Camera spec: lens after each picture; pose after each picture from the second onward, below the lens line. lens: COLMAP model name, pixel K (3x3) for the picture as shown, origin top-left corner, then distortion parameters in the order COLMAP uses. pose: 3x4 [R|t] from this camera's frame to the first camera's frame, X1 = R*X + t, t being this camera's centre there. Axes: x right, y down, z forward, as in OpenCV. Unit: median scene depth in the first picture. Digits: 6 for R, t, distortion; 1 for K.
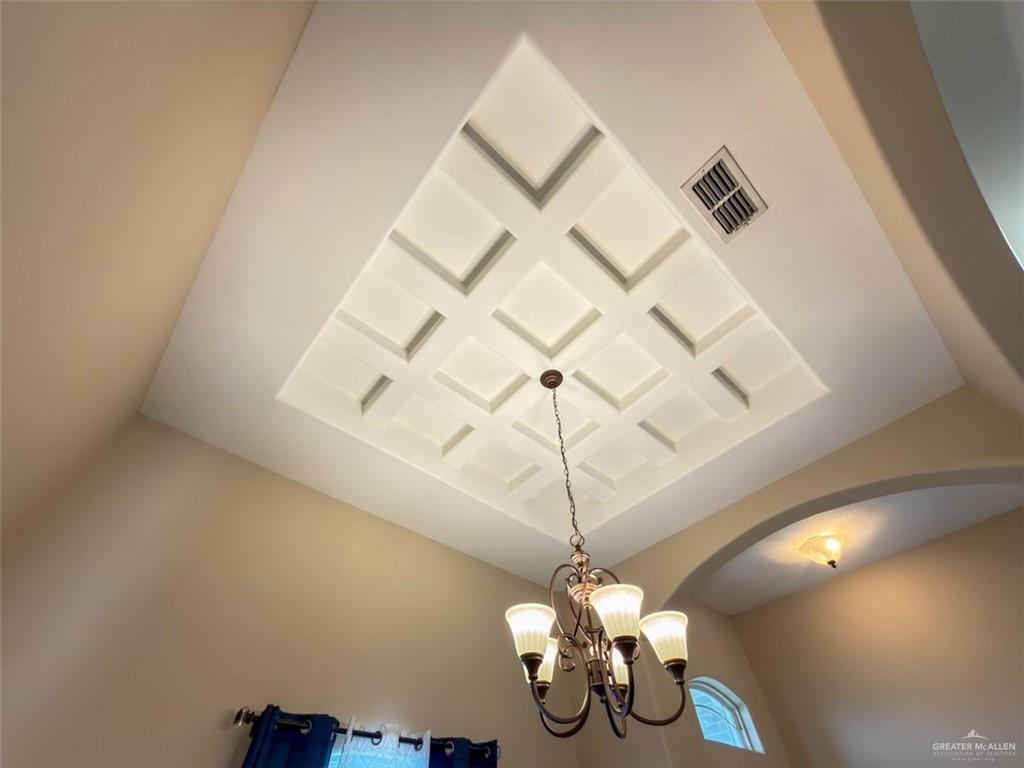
lens RADIAL K [[407.6, 0, 515.9], [0, 407.6, 384.9], [0, 0, 1]] dist [-0.000142, 0.000660]
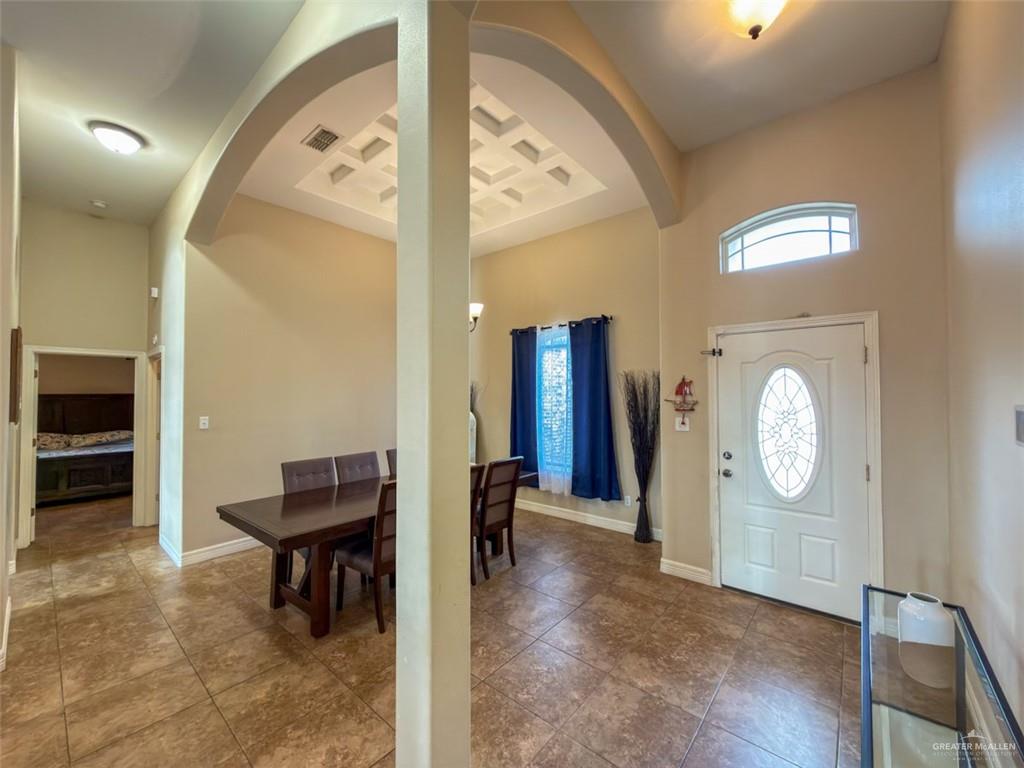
lens RADIAL K [[407.6, 0, 512.4], [0, 407.6, 382.8], [0, 0, 1]] dist [-0.000142, 0.000660]
pose [[0.145200, -0.004952, -0.989390, 1.768198], [0.777296, 0.619270, 0.110974, 0.523252], [0.612150, -0.785163, 0.093767, 0.305845]]
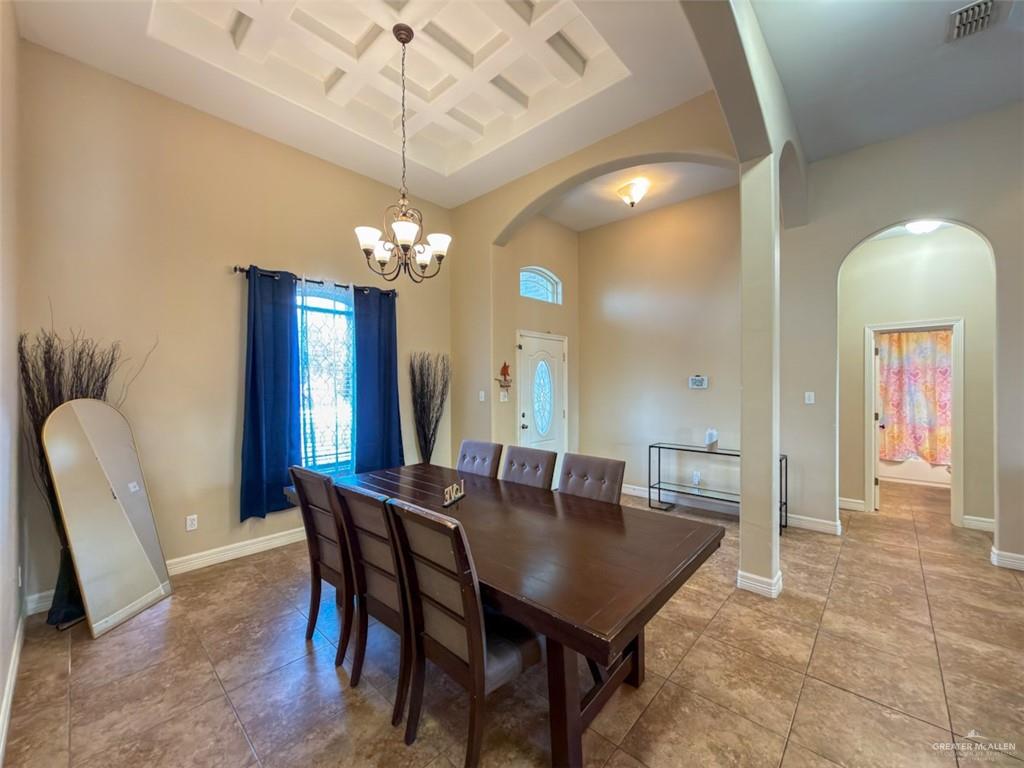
lens RADIAL K [[407.6, 0, 513.0], [0, 407.6, 381.7], [0, 0, 1]] dist [-0.000142, 0.000660]
pose [[0.994176, 0.018797, 0.106115, 0.285740], [-0.094713, 0.622144, 0.777152, -0.317096], [-0.051411, -0.782677, 0.620301, -0.454661]]
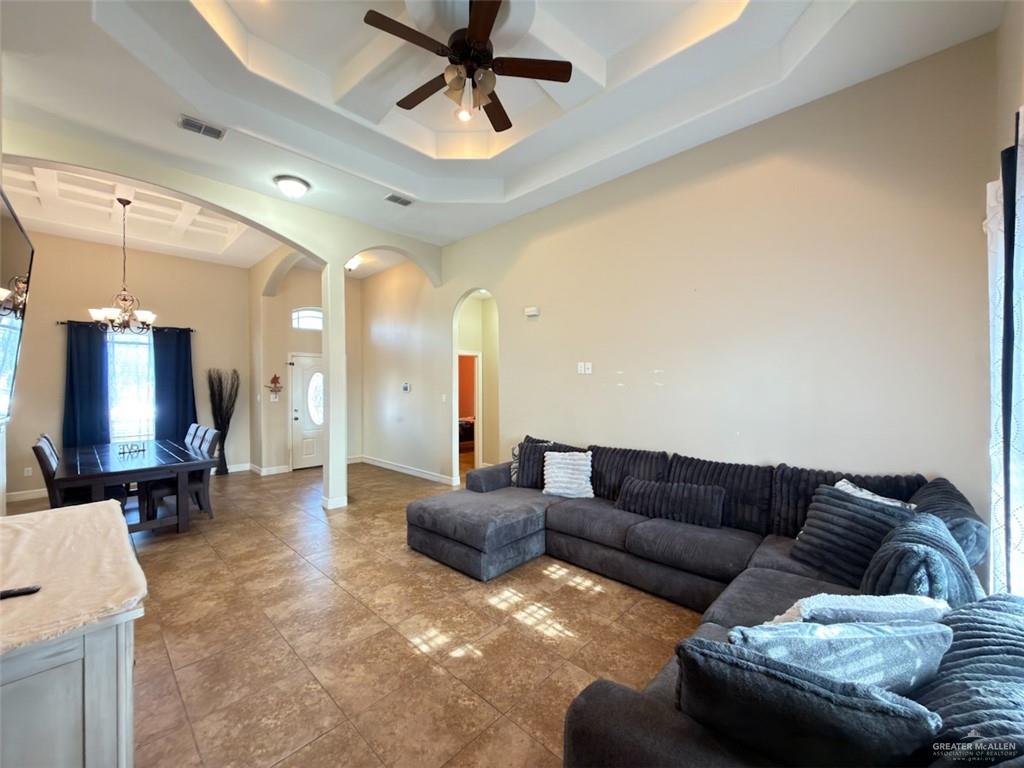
lens RADIAL K [[407.6, 0, 512.5], [0, 407.6, 389.1], [0, 0, 1]] dist [-0.000142, 0.000660]
pose [[0.995894, 0.012984, 0.089586, 1.851411], [-0.079084, 0.606345, 0.791259, -1.197184], [-0.044046, -0.795095, 0.604883, -1.060759]]
